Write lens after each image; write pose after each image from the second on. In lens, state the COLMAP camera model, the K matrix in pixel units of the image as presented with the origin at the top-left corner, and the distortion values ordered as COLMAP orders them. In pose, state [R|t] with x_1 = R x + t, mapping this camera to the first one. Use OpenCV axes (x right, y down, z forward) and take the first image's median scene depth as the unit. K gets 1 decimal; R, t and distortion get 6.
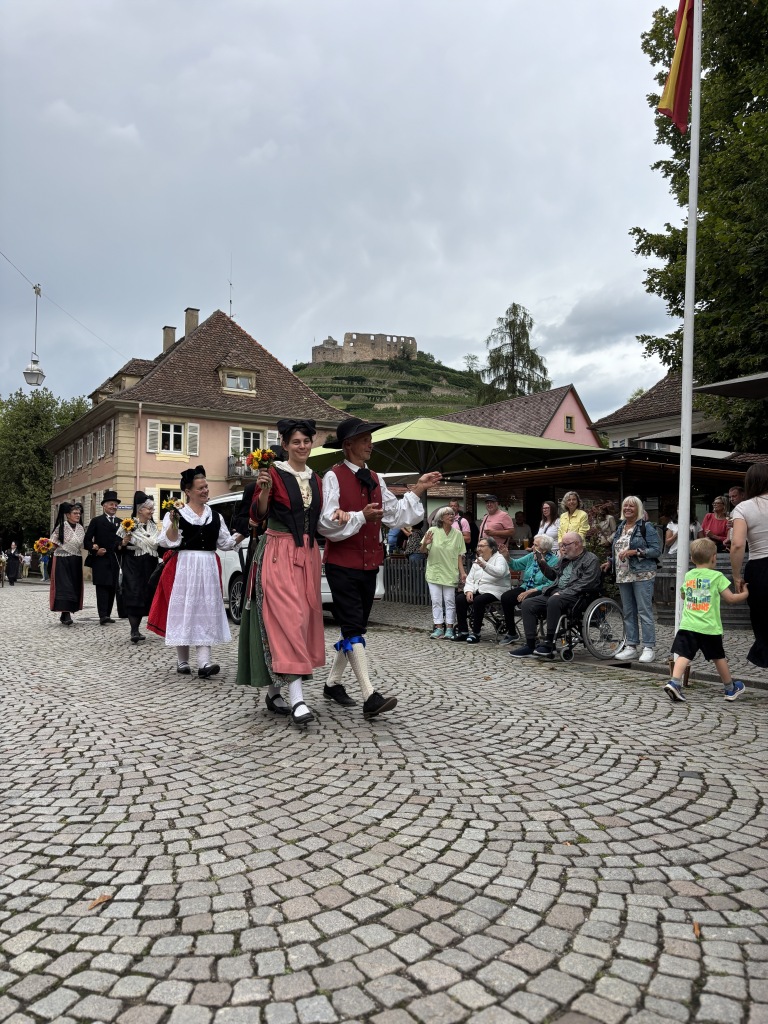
lens RADIAL K [[795.0, 0, 374.3], [0, 795.0, 511.5], [0, 0, 1]] dist [0.030735, -0.028845]
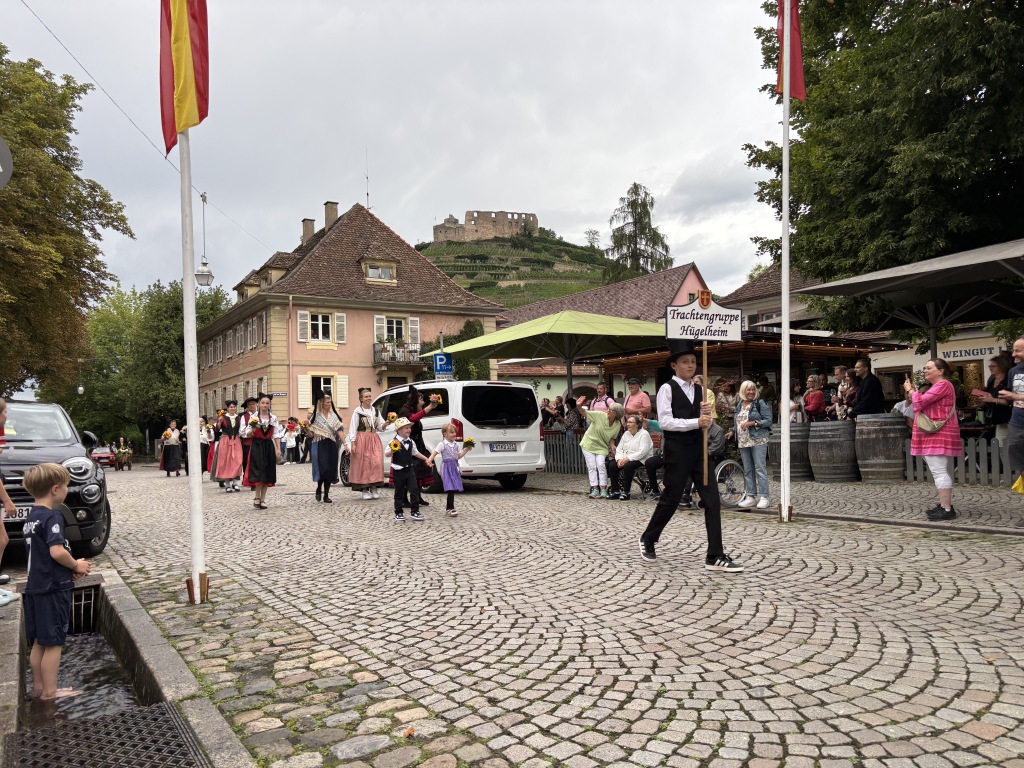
lens RADIAL K [[795.0, 0, 513.5], [0, 795.0, 393.6], [0, 0, 1]] dist [0.030735, -0.028845]
pose [[0.999401, -0.029704, 0.017773, -0.048835], [0.029580, 0.999536, 0.007249, -0.011110], [-0.017980, -0.006719, 0.999816, -0.173599]]
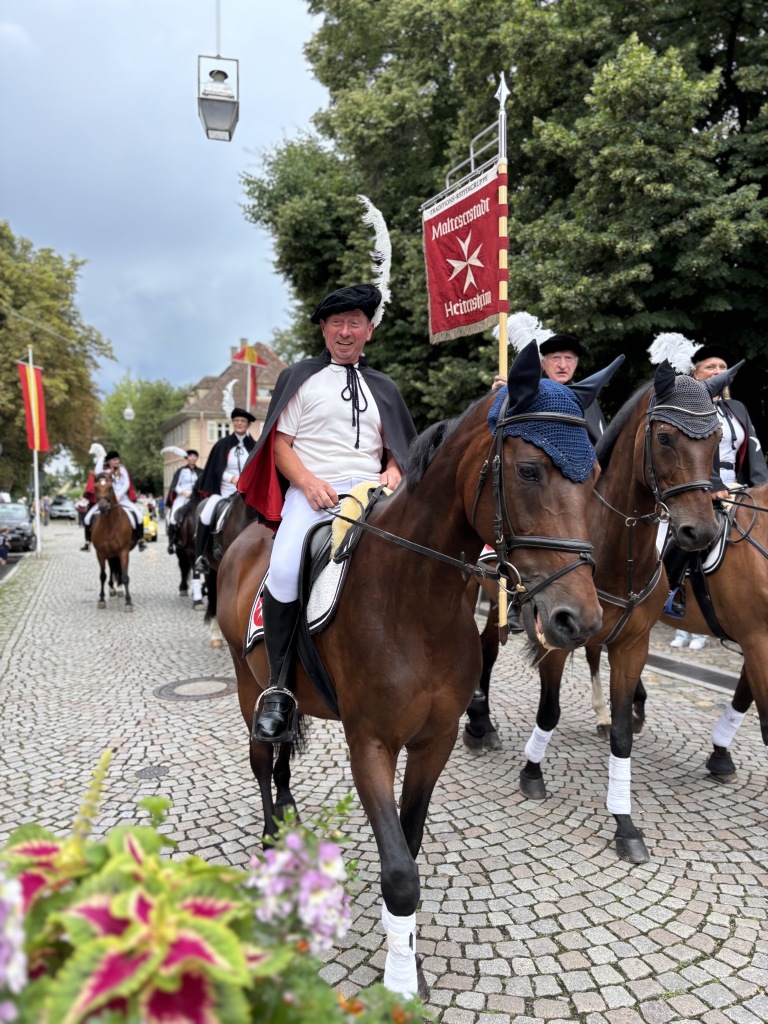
lens RADIAL K [[795.0, 0, 385.2], [0, 795.0, 514.2], [0, 0, 1]] dist [0.030735, -0.028845]
pose [[0.986449, -0.003584, -0.164030, 0.885374], [0.017698, 0.996252, 0.084664, -0.150018], [0.163112, -0.086420, 0.982815, -1.449378]]
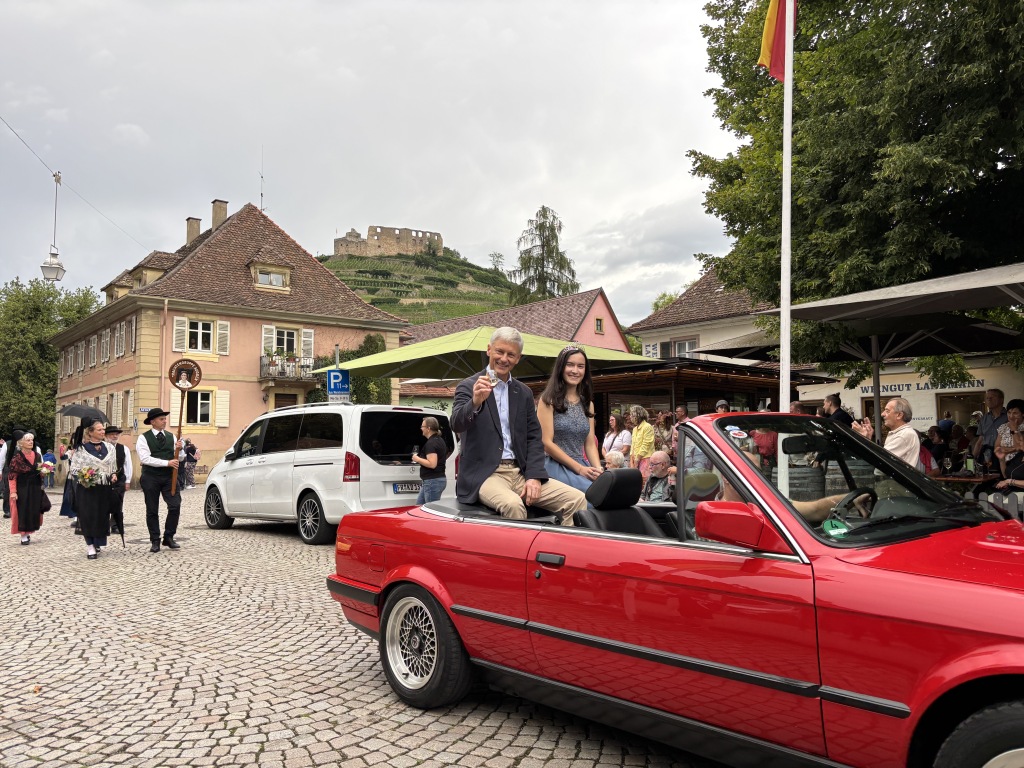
lens RADIAL K [[795.0, 0, 524.8], [0, 795.0, 392.6], [0, 0, 1]] dist [0.030735, -0.028845]
pose [[0.987455, 0.002231, 0.157884, -0.059021], [0.000682, 0.999831, -0.018392, -0.019713], [-0.157898, 0.018269, 0.987286, 0.006448]]
